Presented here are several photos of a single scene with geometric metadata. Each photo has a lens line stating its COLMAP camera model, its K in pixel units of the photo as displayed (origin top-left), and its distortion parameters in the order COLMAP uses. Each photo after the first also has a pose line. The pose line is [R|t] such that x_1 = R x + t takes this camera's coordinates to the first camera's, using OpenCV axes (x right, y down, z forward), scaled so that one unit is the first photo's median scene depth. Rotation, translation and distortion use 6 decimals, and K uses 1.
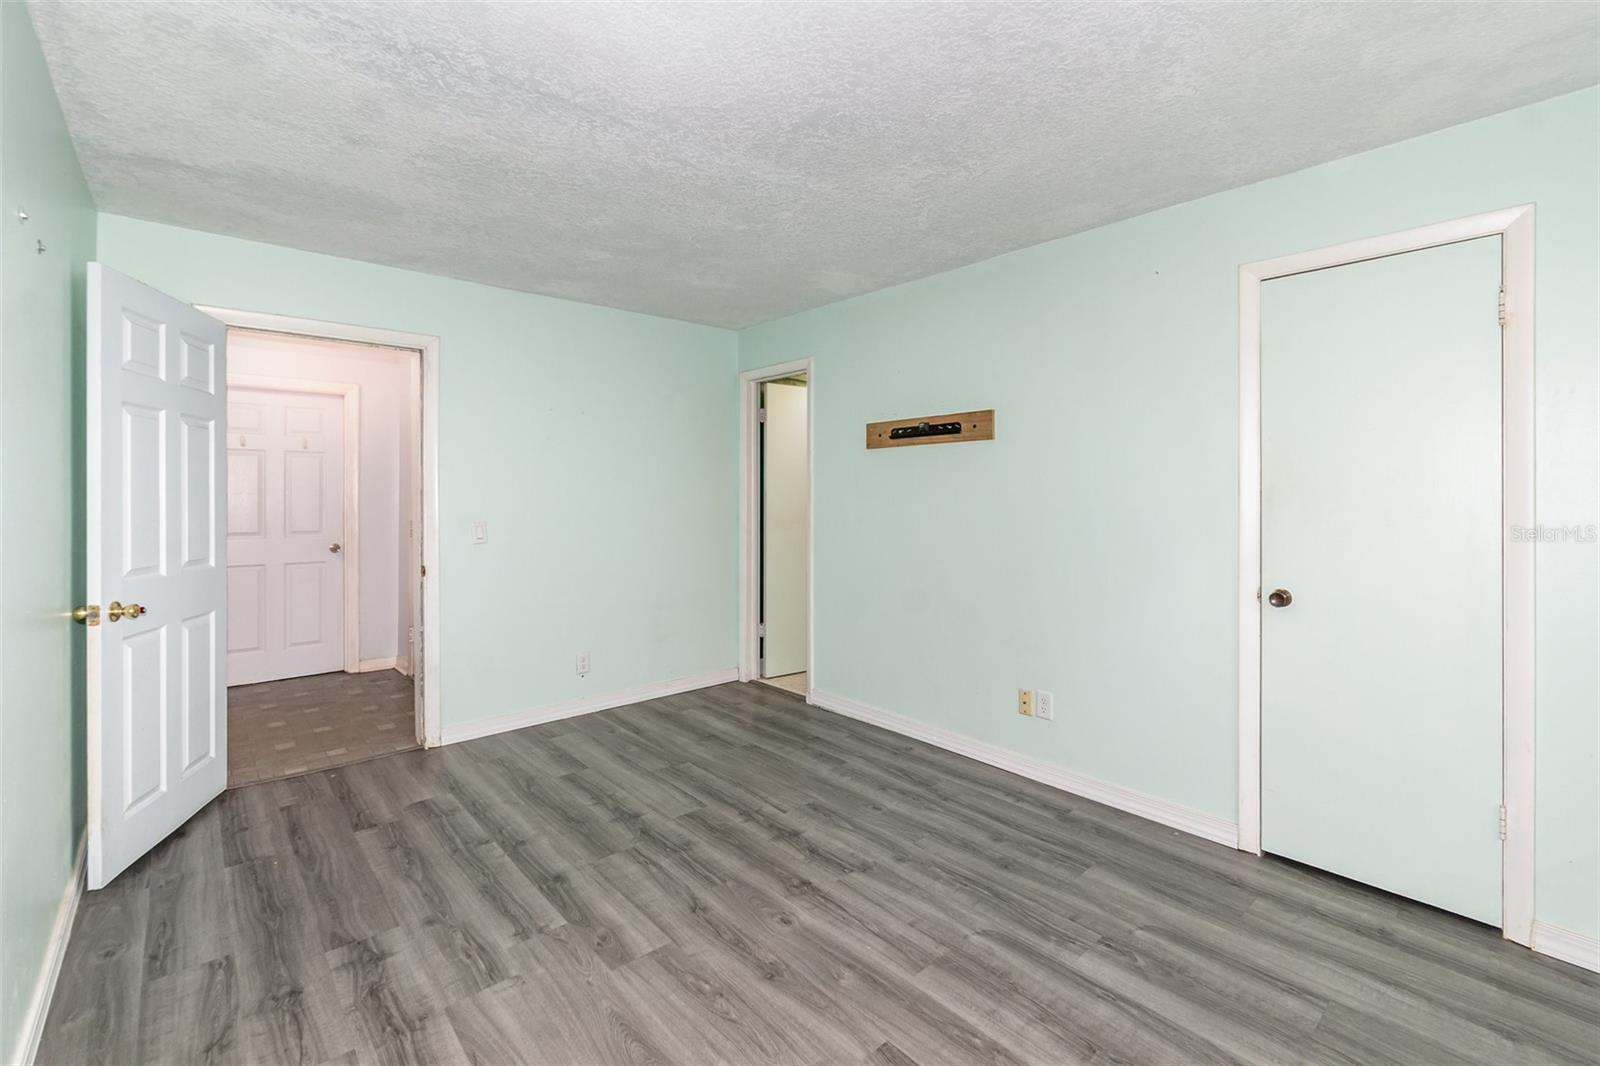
lens RADIAL K [[709.0, 0, 797.4], [0, 709.0, 492.8], [0, 0, 1]] dist [-0.007448, 0.003065]
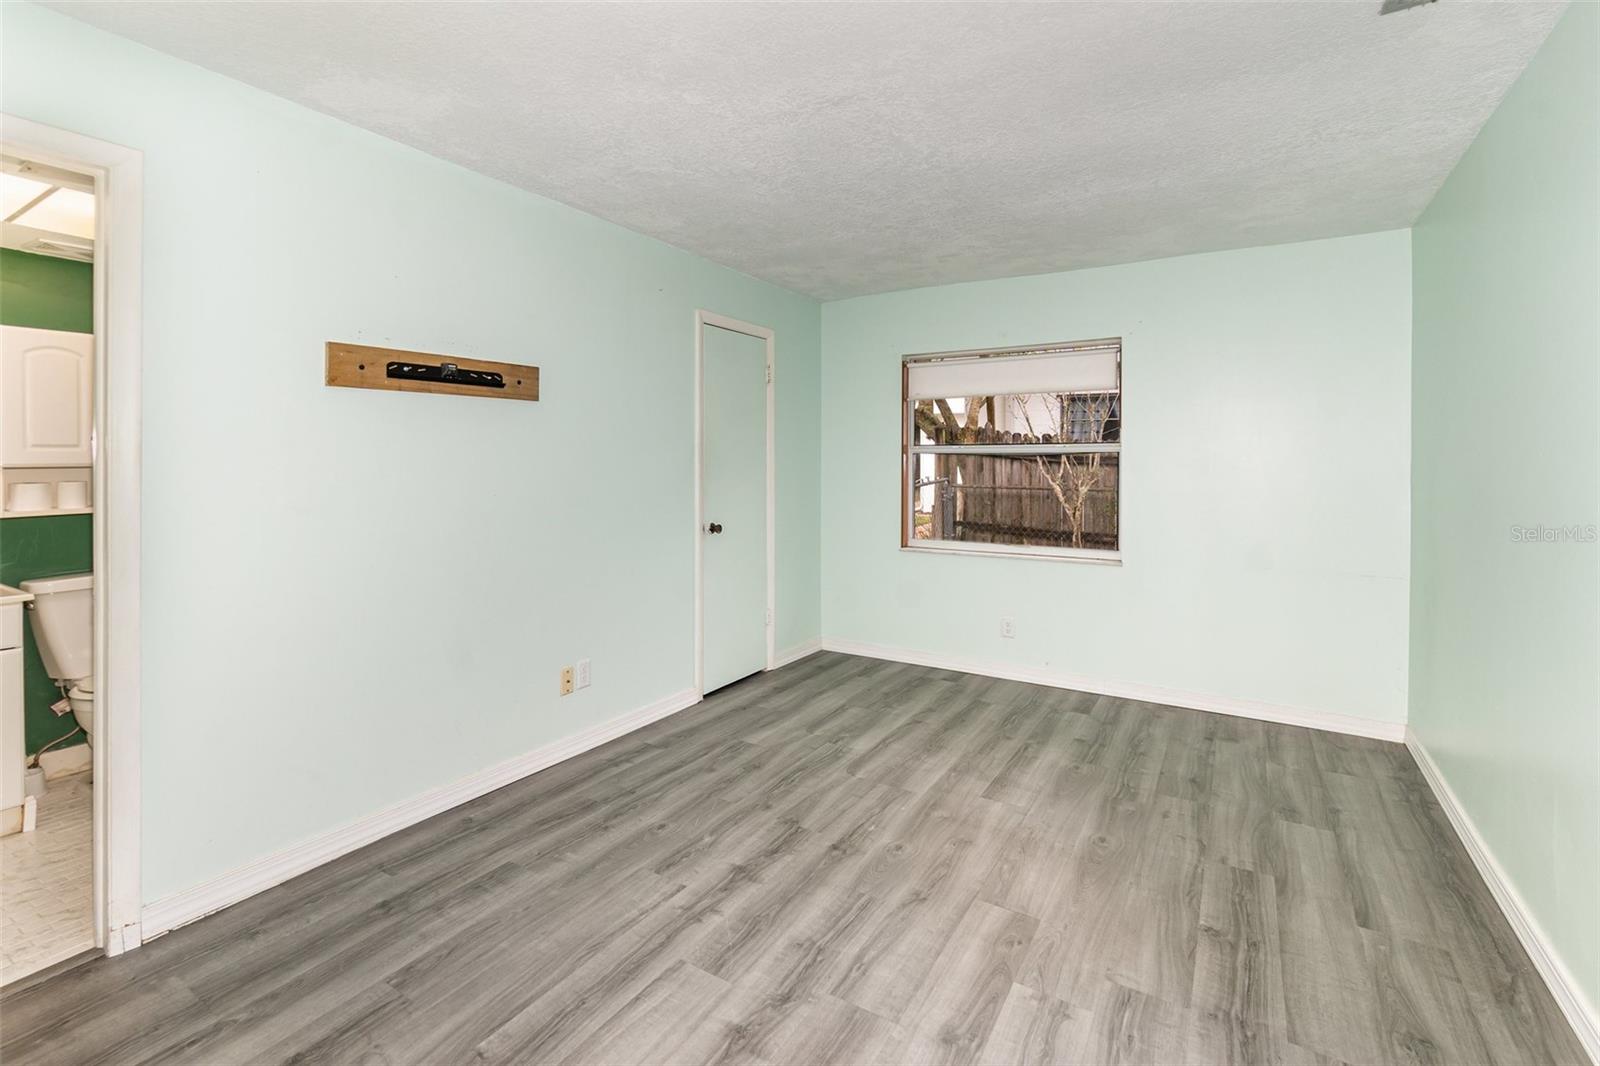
lens RADIAL K [[709.0, 0, 797.4], [0, 709.0, 492.8], [0, 0, 1]] dist [-0.007448, 0.003065]
pose [[-0.291932, -0.041141, 0.955554, -0.880212], [-0.003332, 0.999112, 0.041999, -0.002968], [-0.956433, 0.009077, -0.291810, 1.274370]]
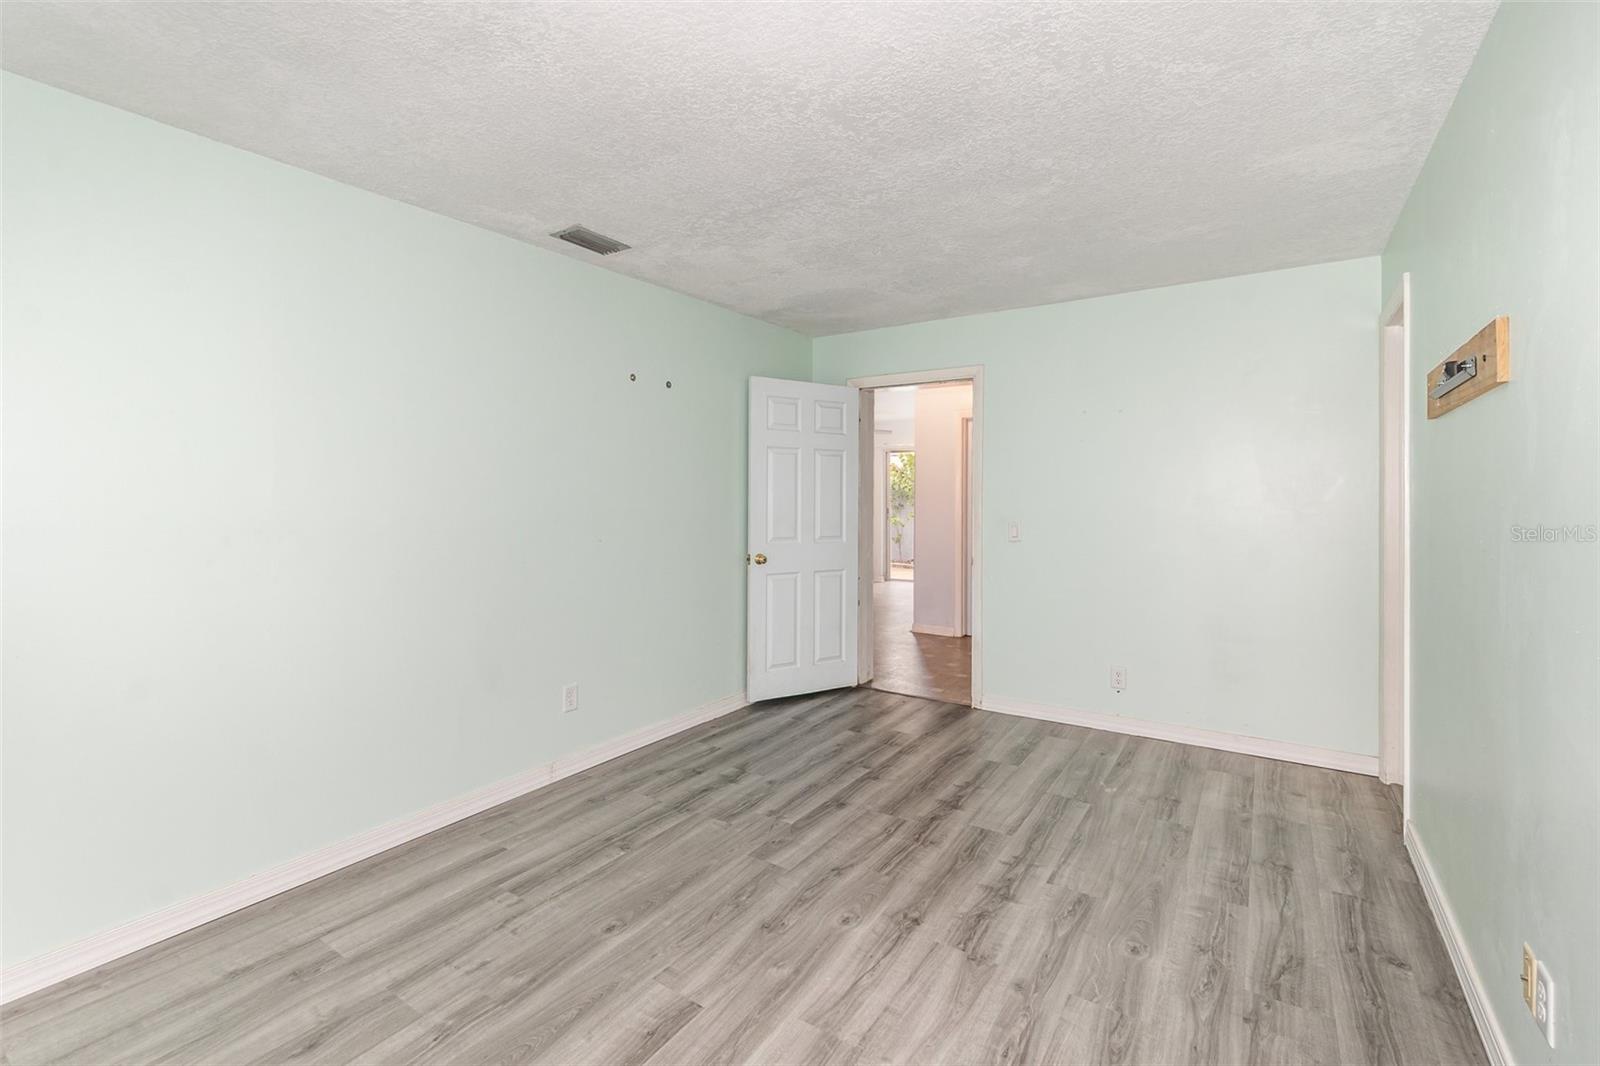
lens RADIAL K [[694.4, 0, 805.7], [0, 694.4, 495.4], [0, 0, 1]] dist [-0.004157, 0.000110]
pose [[0.259829, 0.000611, -0.965654, 0.808039], [0.000504, 1.000000, 0.000769, -0.008578], [0.965655, -0.000686, 0.259828, 0.590372]]
